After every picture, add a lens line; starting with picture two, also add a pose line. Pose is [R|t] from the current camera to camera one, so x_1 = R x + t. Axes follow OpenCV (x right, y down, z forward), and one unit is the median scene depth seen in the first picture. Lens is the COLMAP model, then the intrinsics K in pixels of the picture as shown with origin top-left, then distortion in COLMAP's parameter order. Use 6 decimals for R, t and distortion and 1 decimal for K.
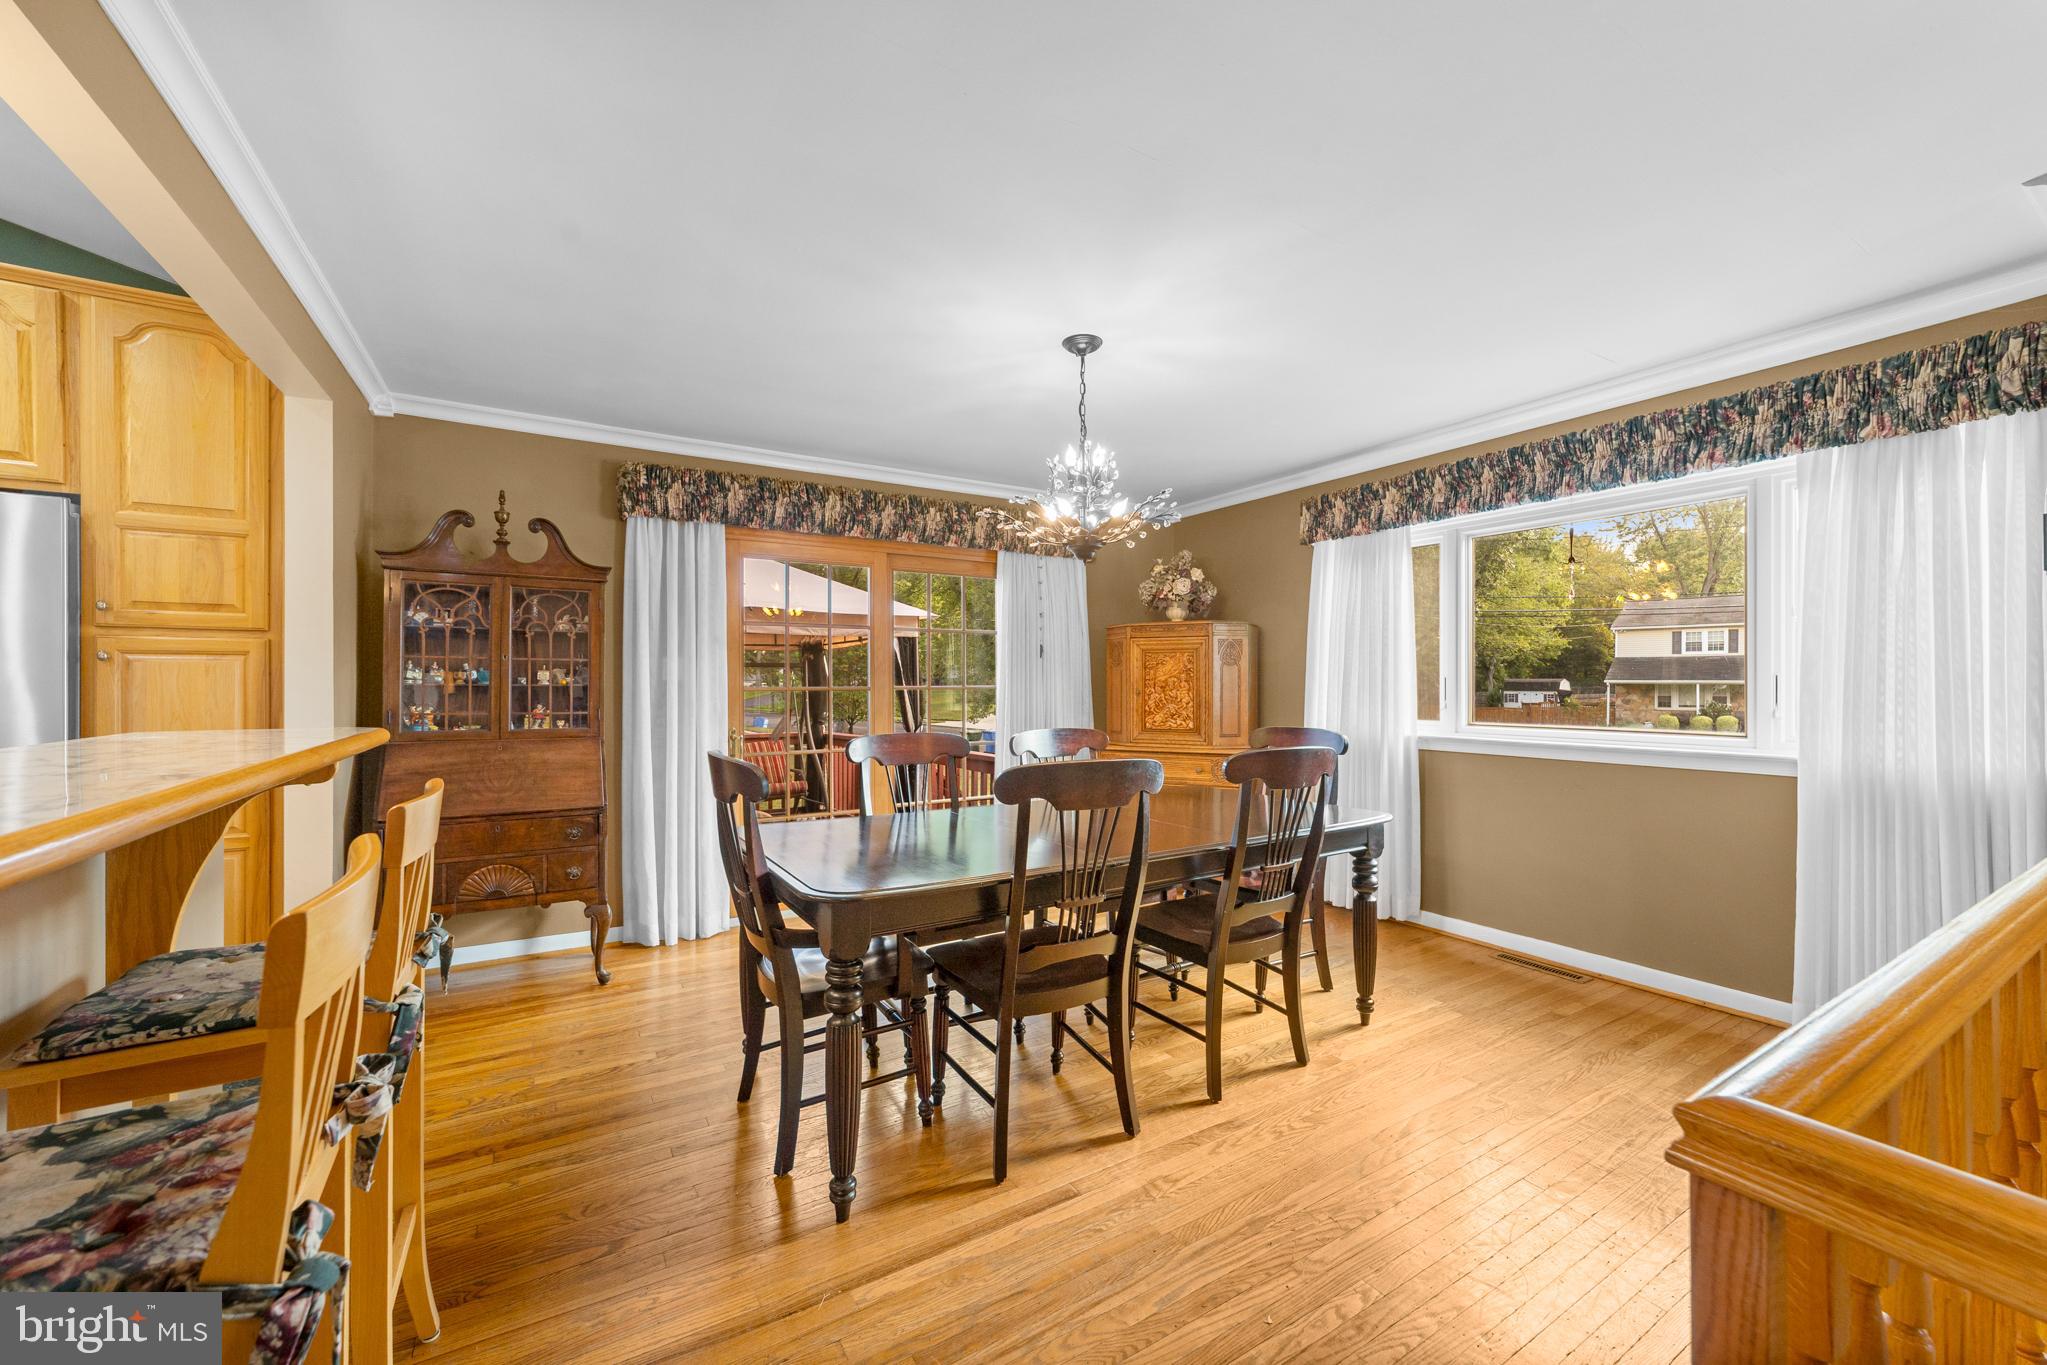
lens RADIAL K [[793.4, 0, 985.9], [0, 793.4, 681.0], [0, 0, 1]] dist [-0.008532, 0.003154]
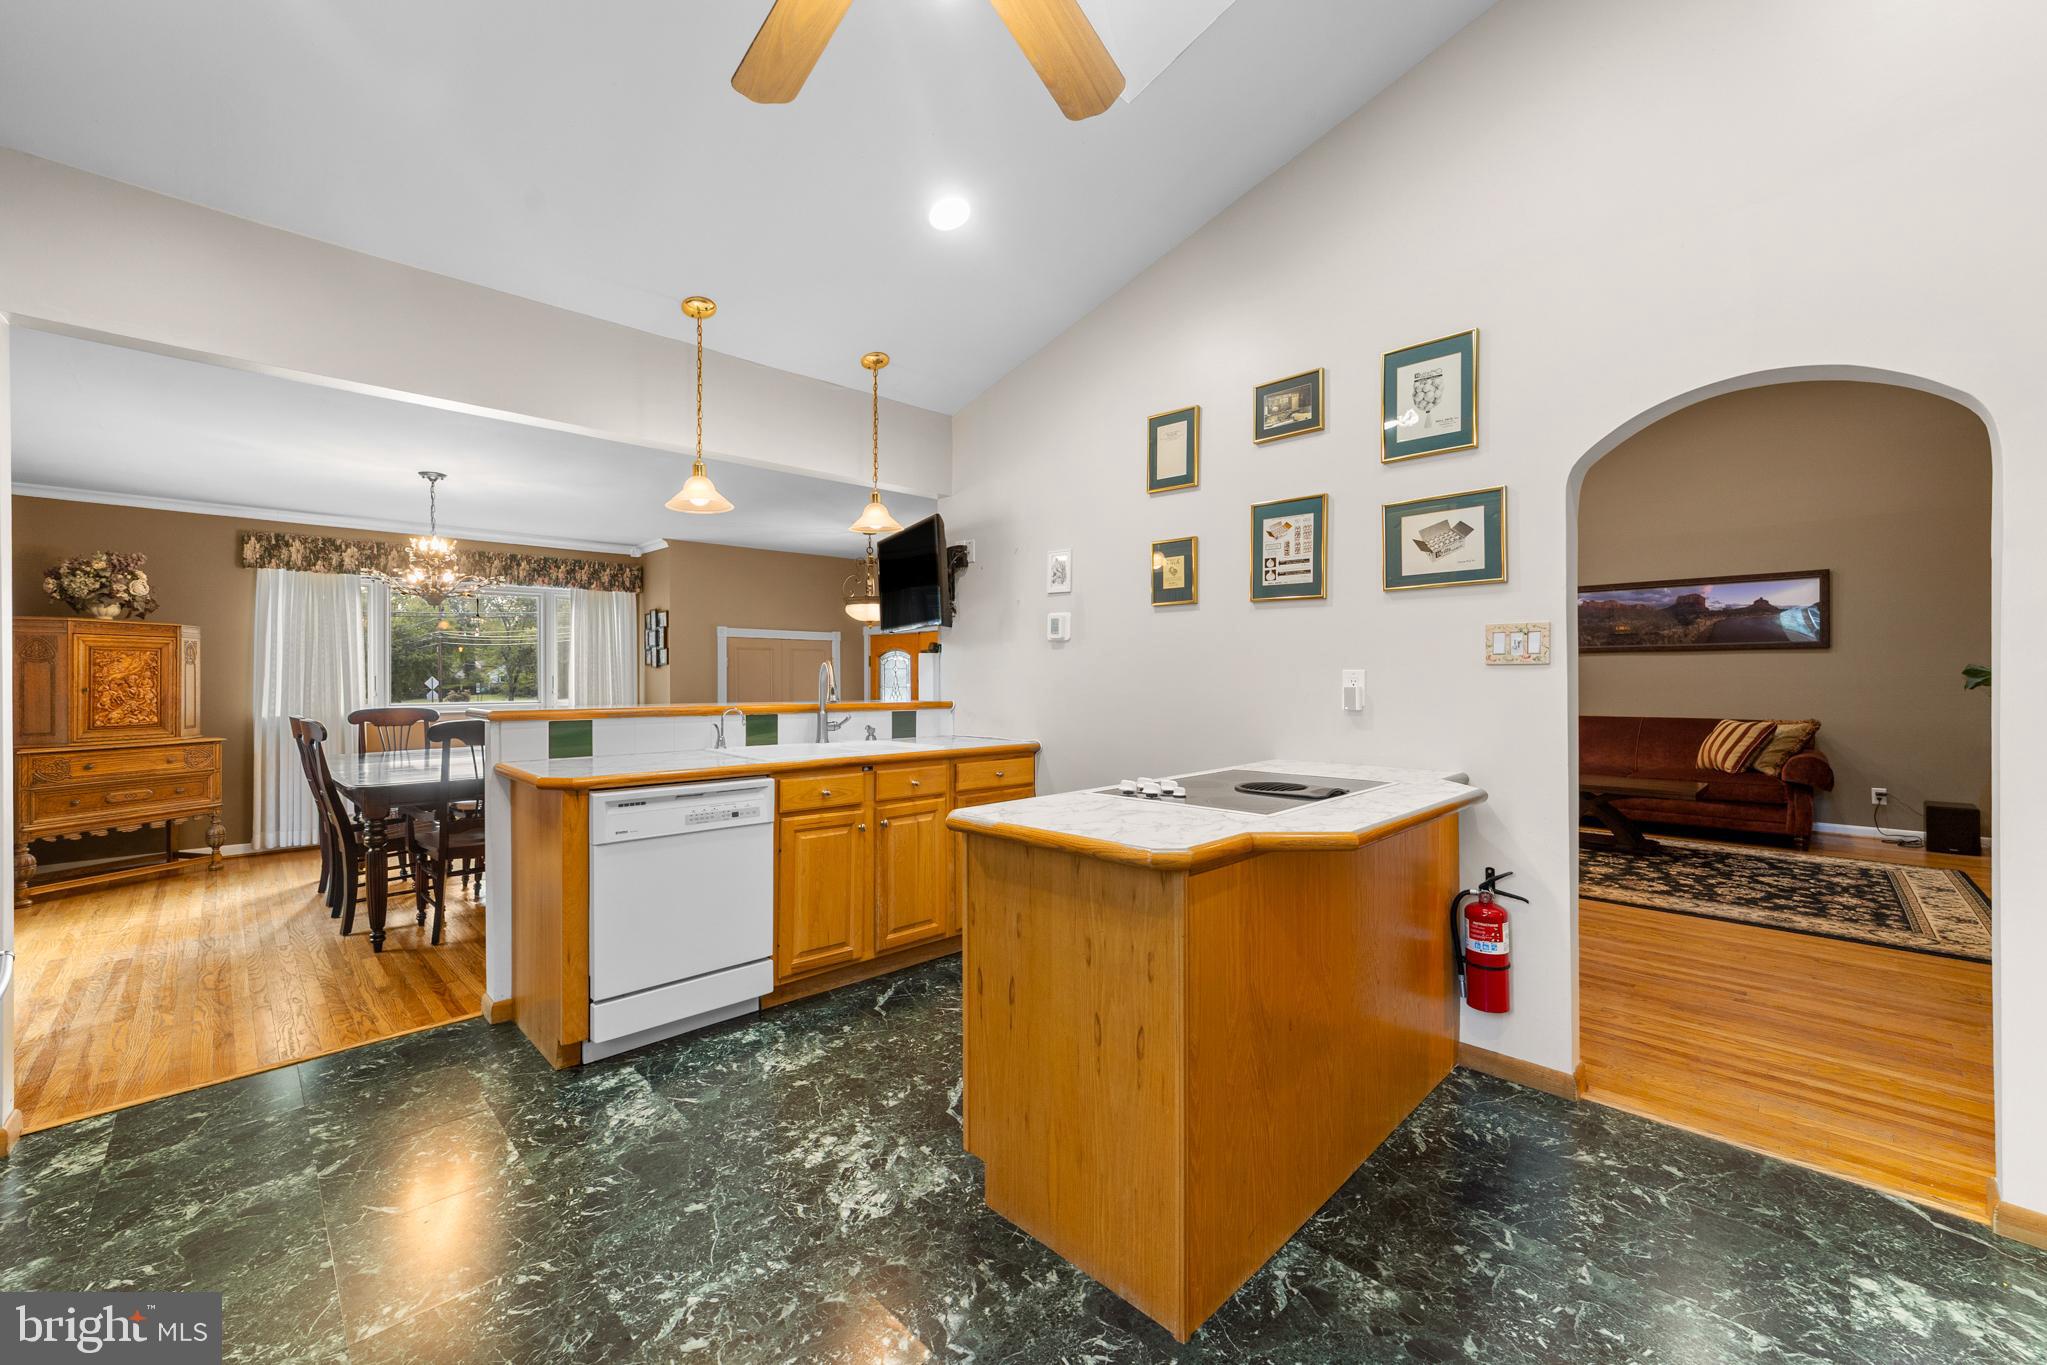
lens RADIAL K [[793.4, 0, 1010.5], [0, 793.4, 680.2], [0, 0, 1]] dist [-0.008532, 0.003154]
pose [[-0.219142, -0.002436, 0.975690, -1.149894], [-0.002012, 0.999996, 0.002044, -0.002046], [-0.975691, -0.001515, -0.219146, 0.124377]]
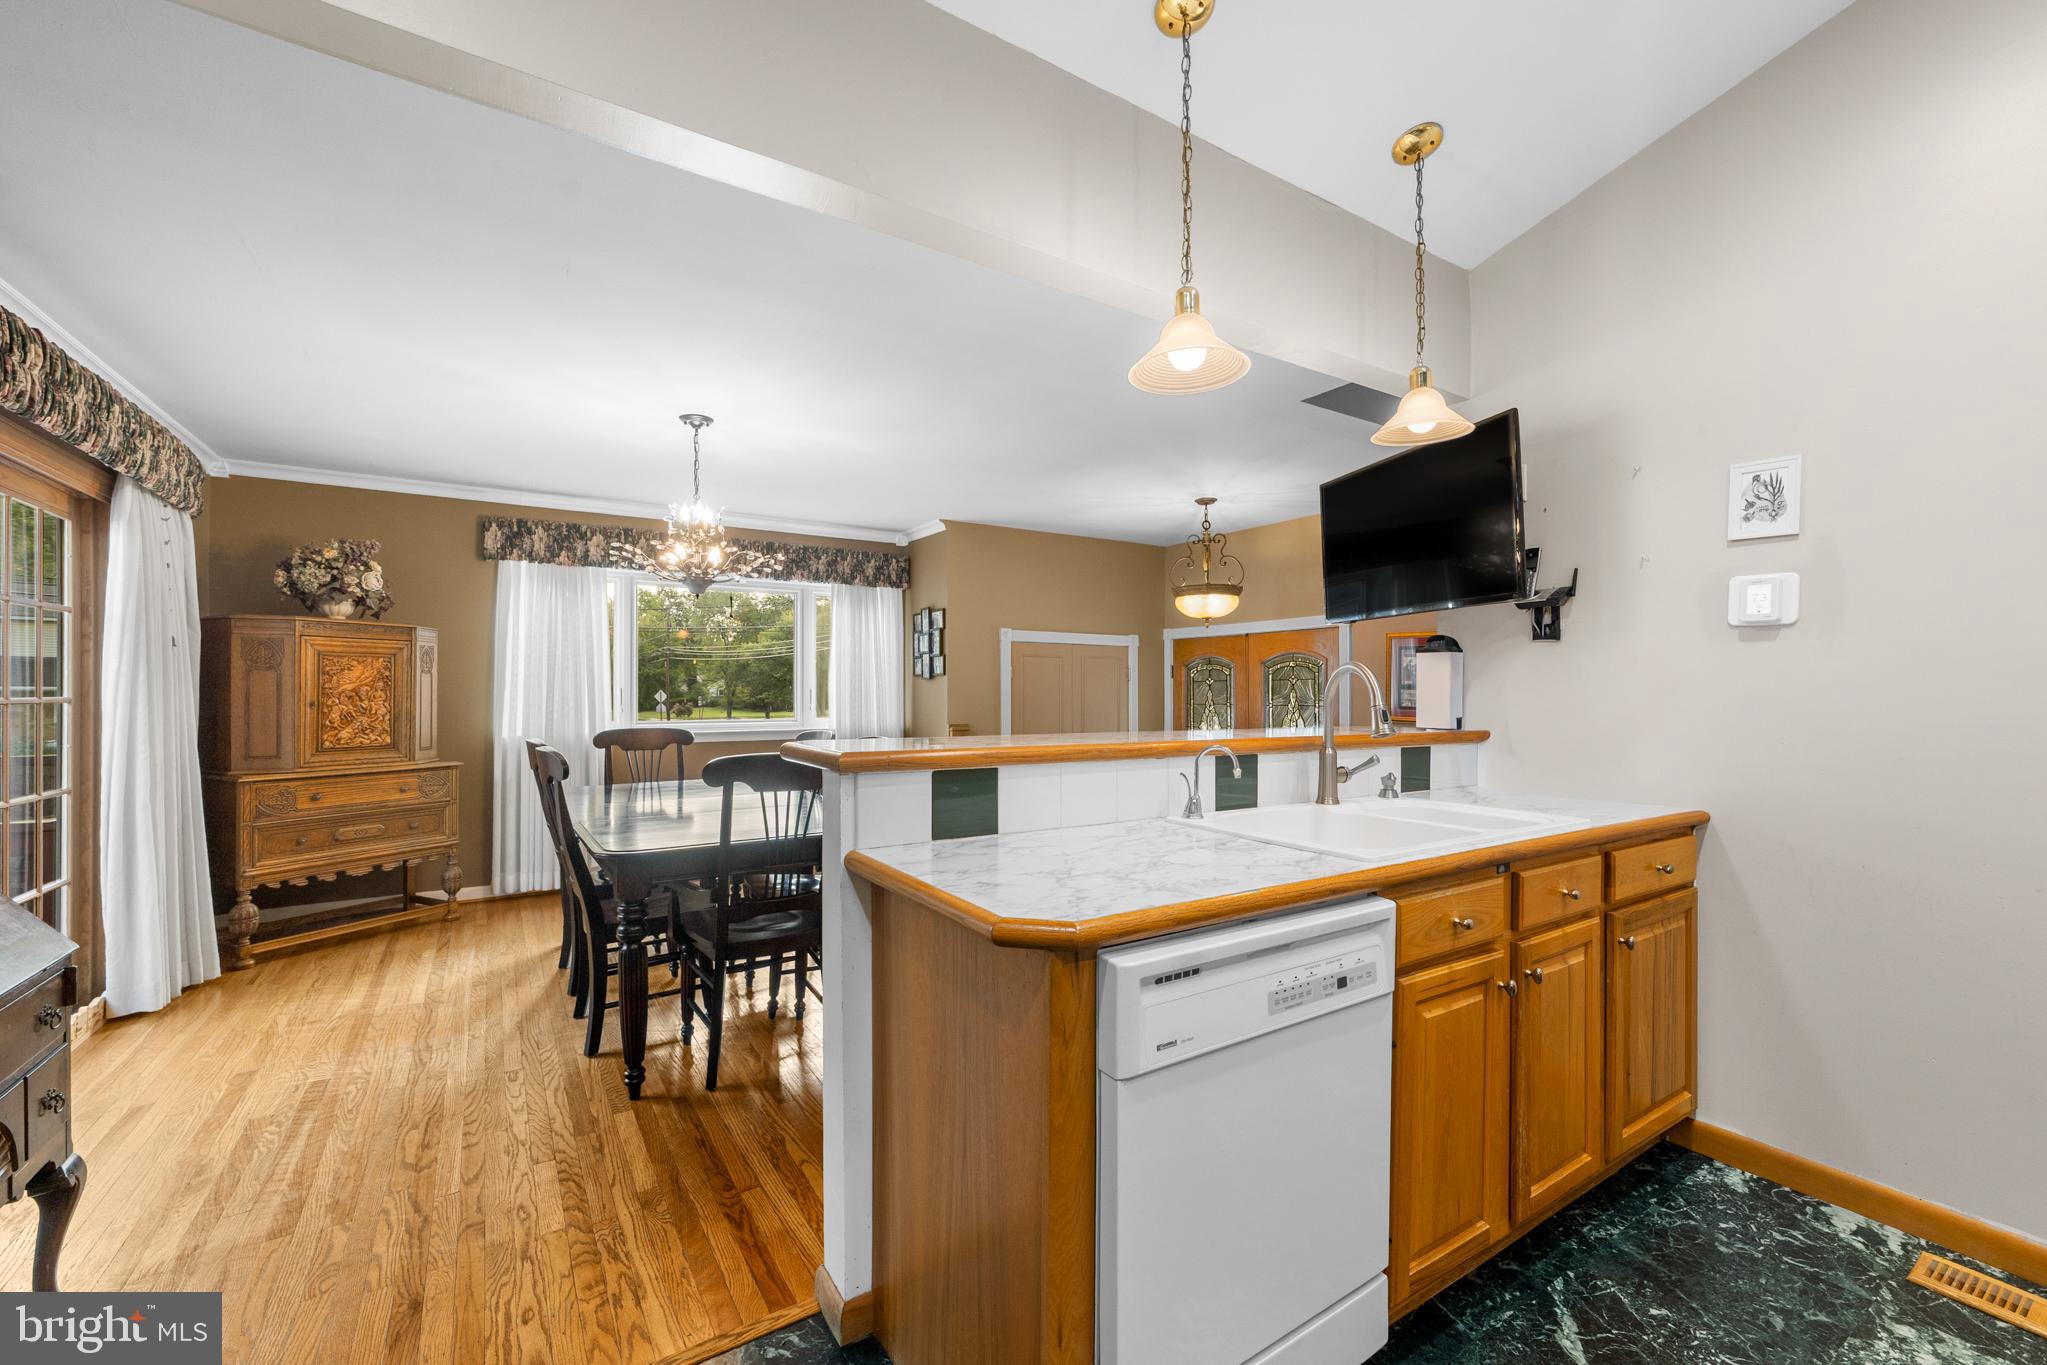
lens RADIAL K [[823.5, 0, 1073.3], [0, 823.5, 692.2], [0, 0, 1]] dist [-0.011732, 0.000471]
pose [[-0.055893, 0.000974, 0.998436, -0.778390], [-0.005063, 0.999986, -0.001259, -0.000478], [-0.998424, -0.005126, -0.055888, 0.321173]]
